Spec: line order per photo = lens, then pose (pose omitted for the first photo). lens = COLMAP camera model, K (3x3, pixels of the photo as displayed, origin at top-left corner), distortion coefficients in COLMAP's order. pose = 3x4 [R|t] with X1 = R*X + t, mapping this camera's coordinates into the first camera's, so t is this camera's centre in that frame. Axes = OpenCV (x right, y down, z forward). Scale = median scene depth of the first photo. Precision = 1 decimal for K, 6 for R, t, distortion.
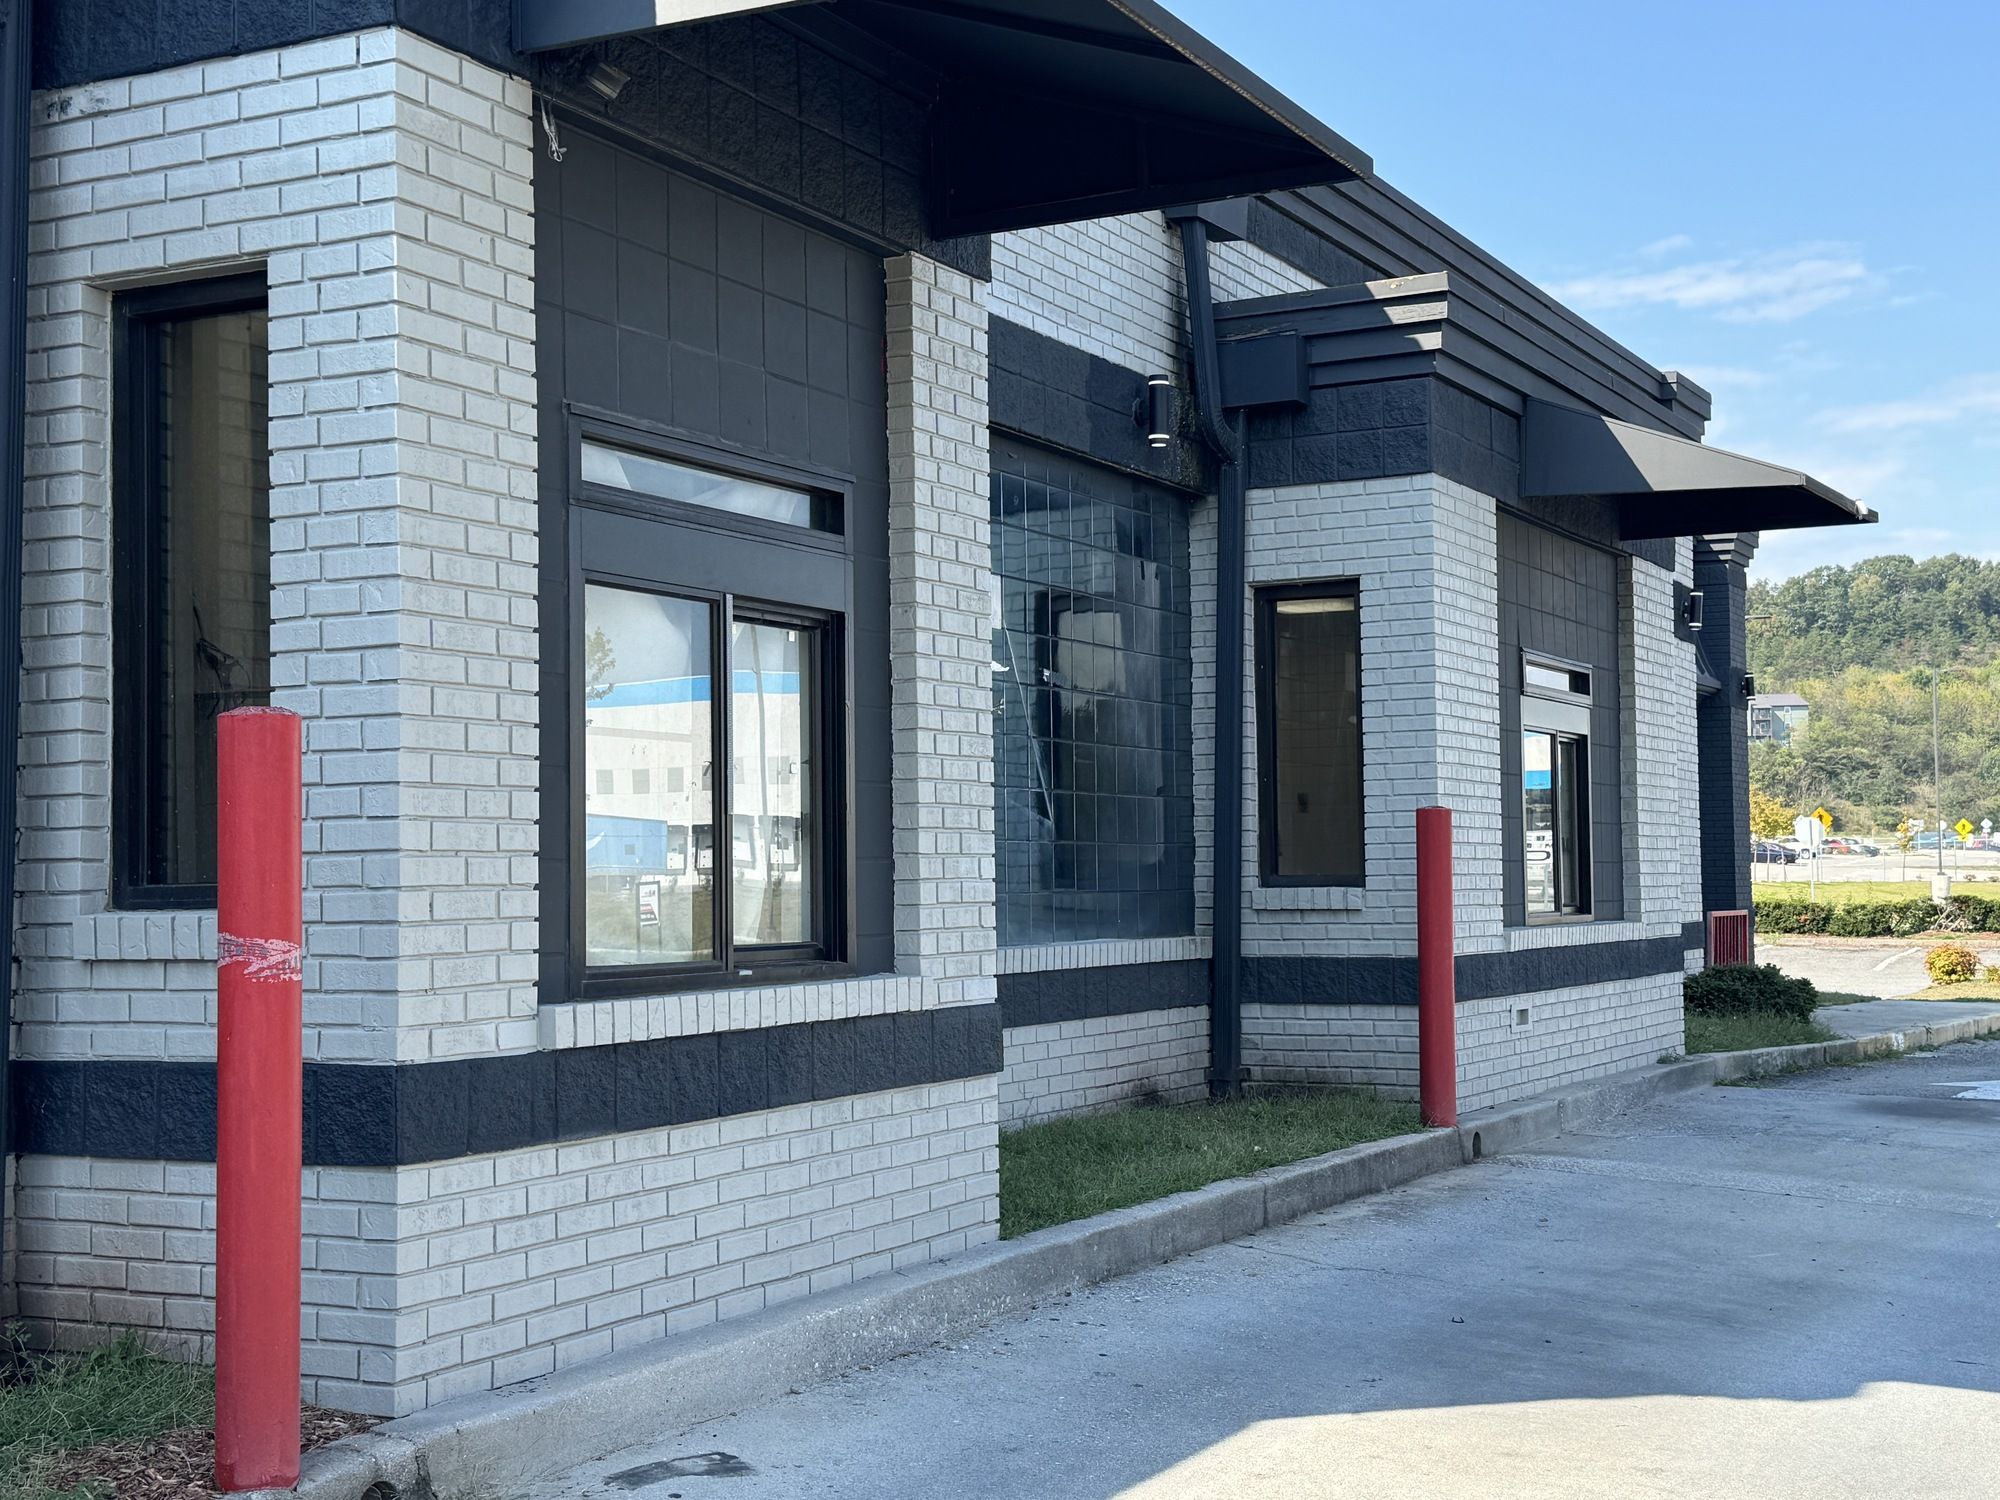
lens RADIAL K [[2612.9, 0, 1007.2], [0, 2612.9, 793.3], [0, 0, 1]] dist [0.104656, 0.000000]
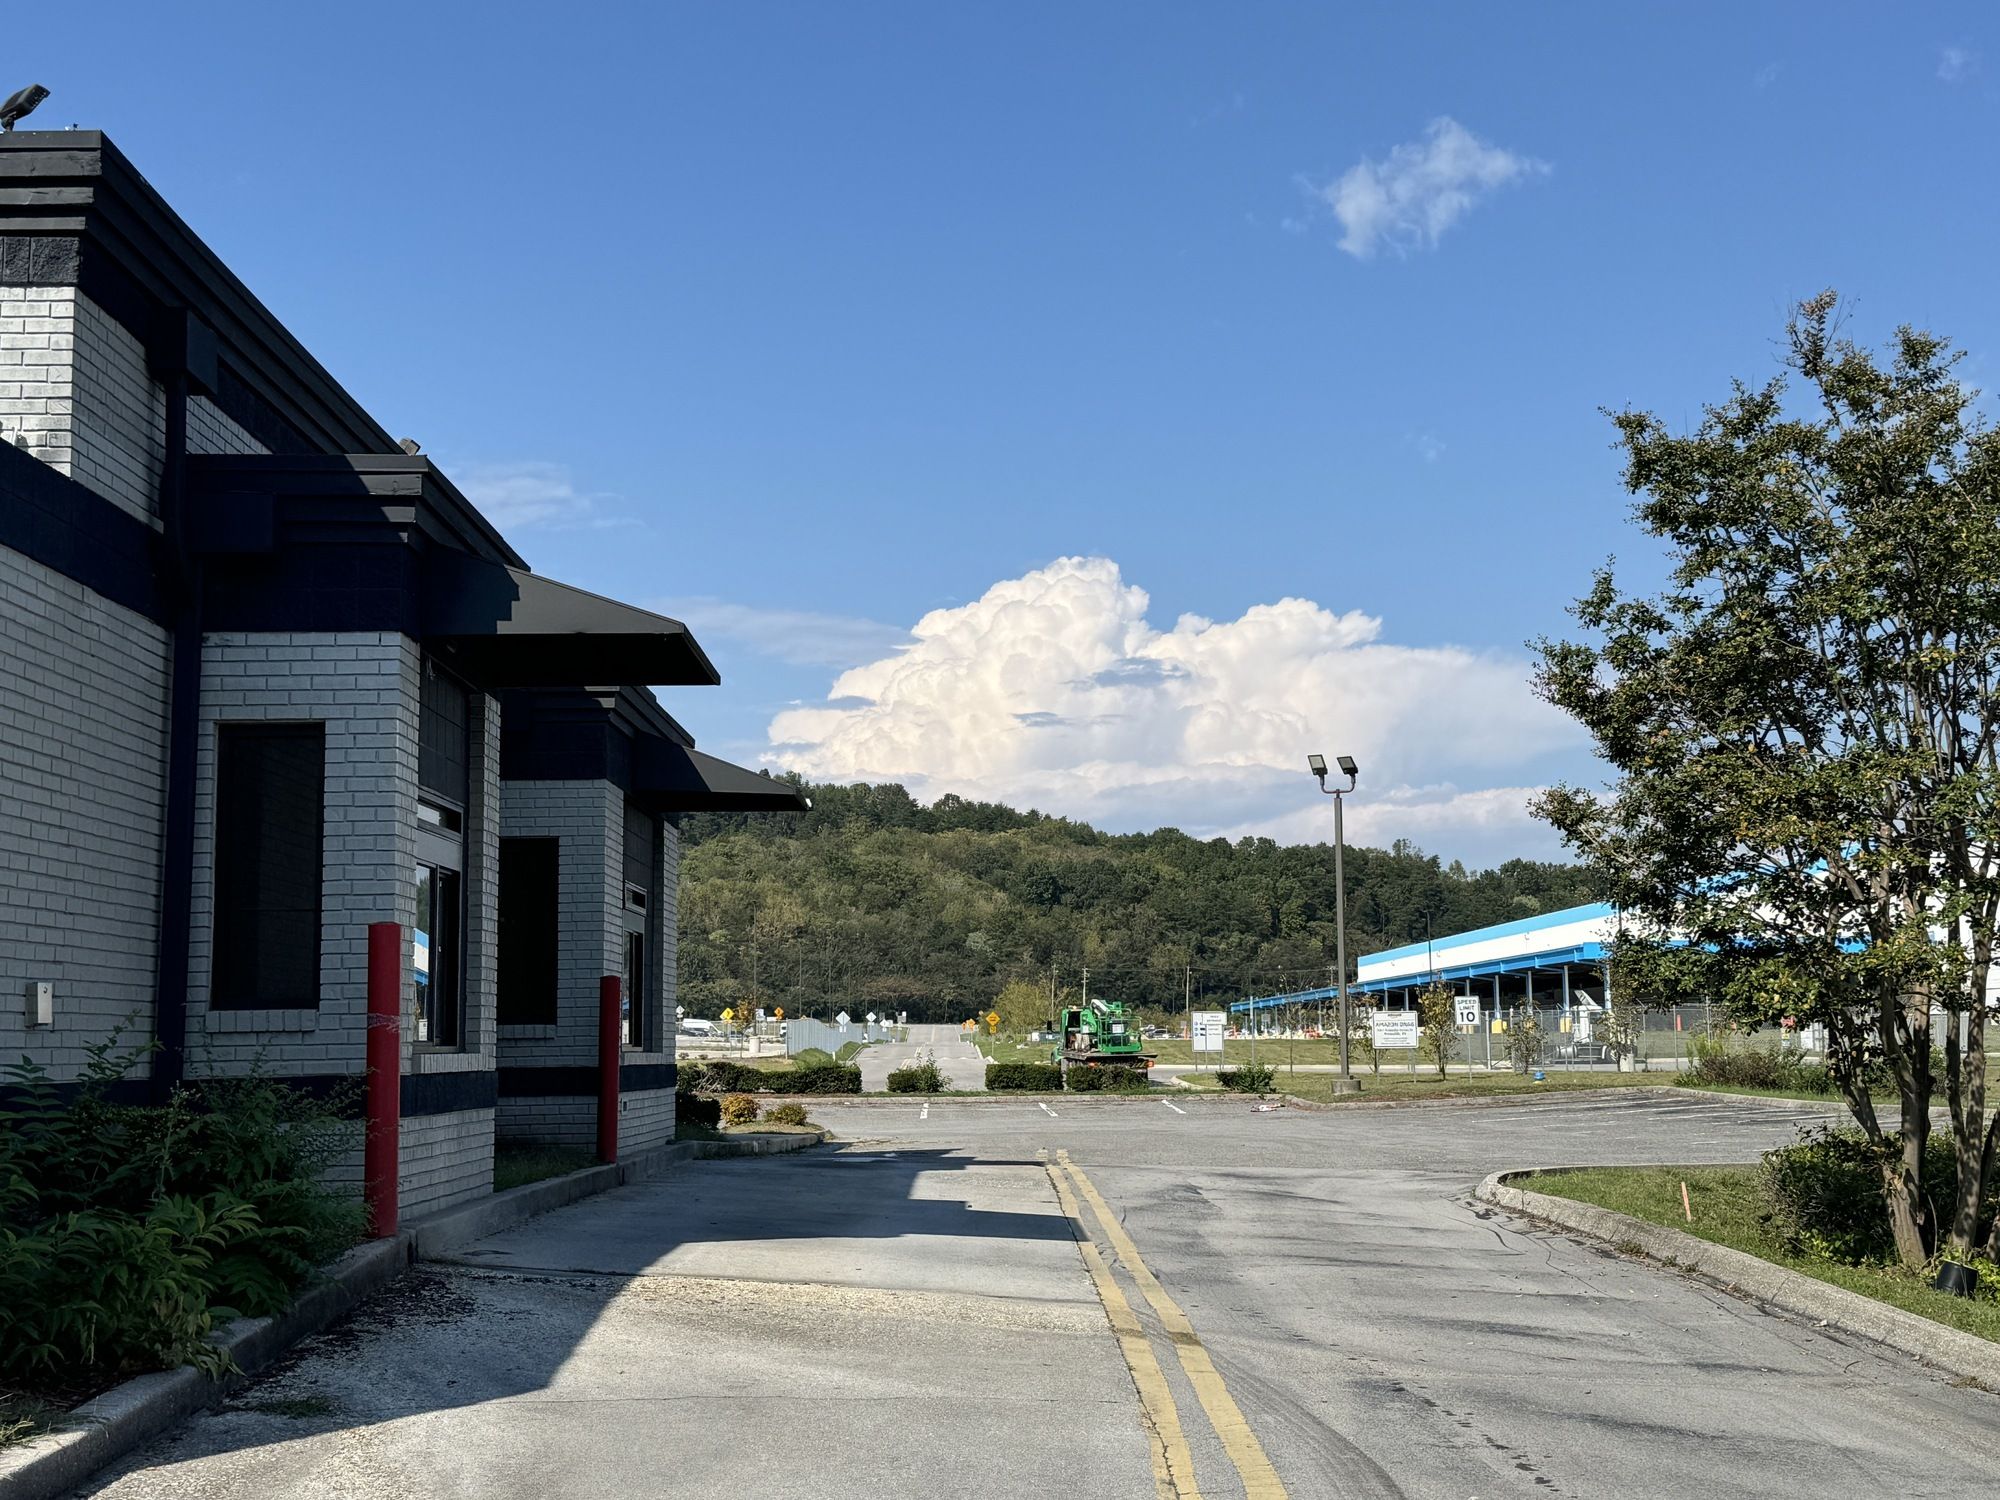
lens RADIAL K [[2612.9, 0, 1000.9], [0, 2612.9, 762.0], [0, 0, 1]] dist [0.104656, 0.000000]
pose [[0.885763, 0.051894, 0.461227, -0.630194], [-0.013672, 0.996216, -0.085832, 0.014842], [-0.463936, 0.069721, 0.883121, -0.990609]]
